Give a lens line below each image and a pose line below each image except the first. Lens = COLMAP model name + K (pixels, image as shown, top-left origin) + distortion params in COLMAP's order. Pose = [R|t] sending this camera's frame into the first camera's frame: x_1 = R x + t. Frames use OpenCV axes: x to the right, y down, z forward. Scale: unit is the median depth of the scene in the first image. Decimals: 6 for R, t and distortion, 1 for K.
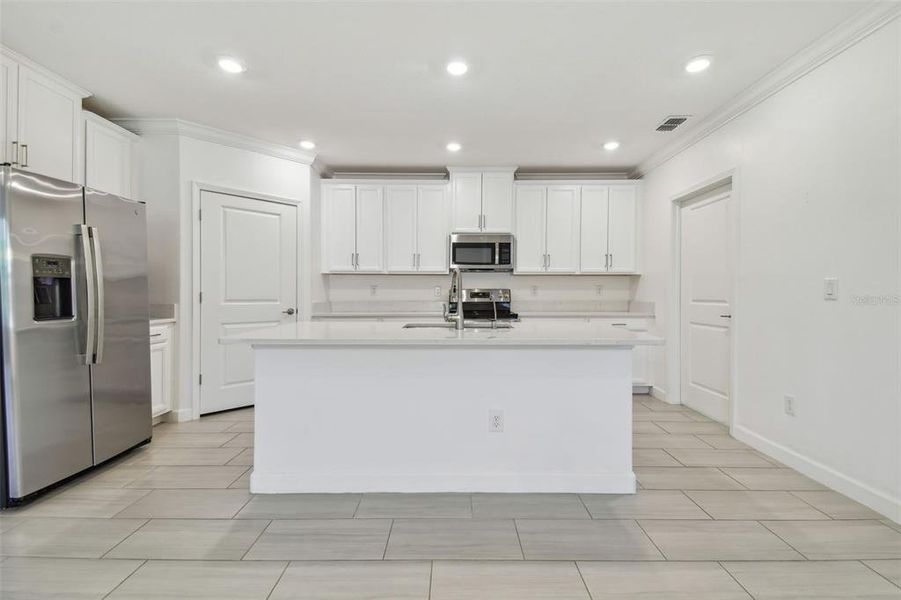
lens RADIAL K [[404.1, 0, 455.8], [0, 404.1, 299.1], [0, 0, 1]] dist [0.015989, -0.004225]
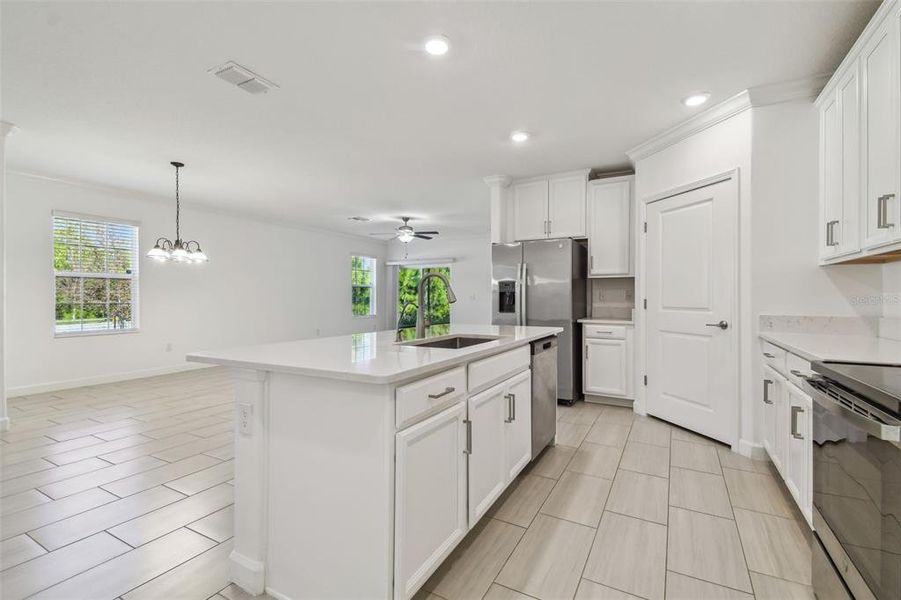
lens RADIAL K [[404.1, 0, 450.7], [0, 404.1, 299.3], [0, 0, 1]] dist [0.015989, -0.004225]
pose [[-0.483518, 0.001096, -0.875334, 0.443720], [-0.012765, 0.999884, 0.008303, -0.014478], [0.875241, 0.015188, -0.483448, 0.849349]]
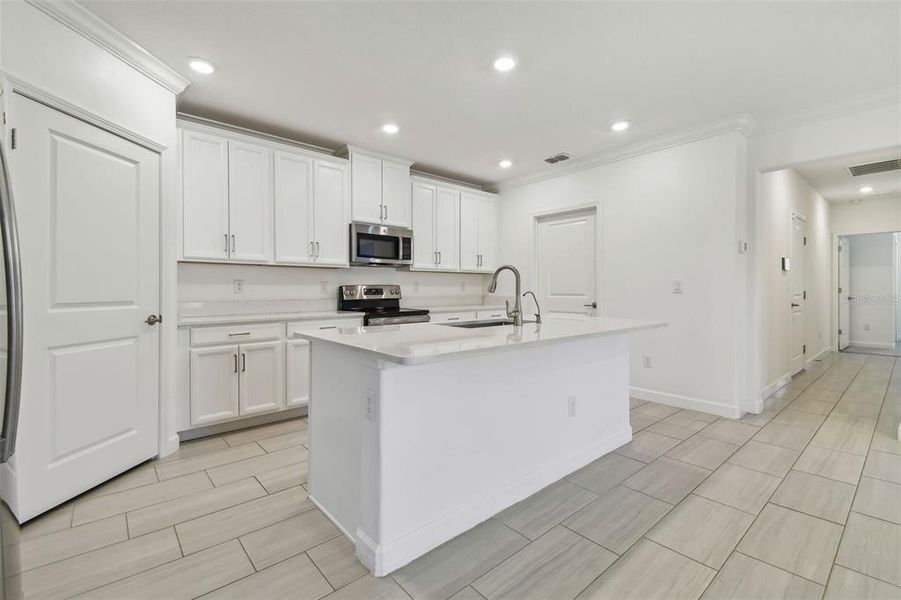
lens RADIAL K [[404.1, 0, 454.7], [0, 404.1, 293.6], [0, 0, 1]] dist [0.015989, -0.004225]
pose [[0.746370, -0.010135, 0.665455, -0.440506], [0.011369, 0.999932, 0.002478, -0.005621], [-0.665435, 0.005716, 0.746434, 0.198104]]
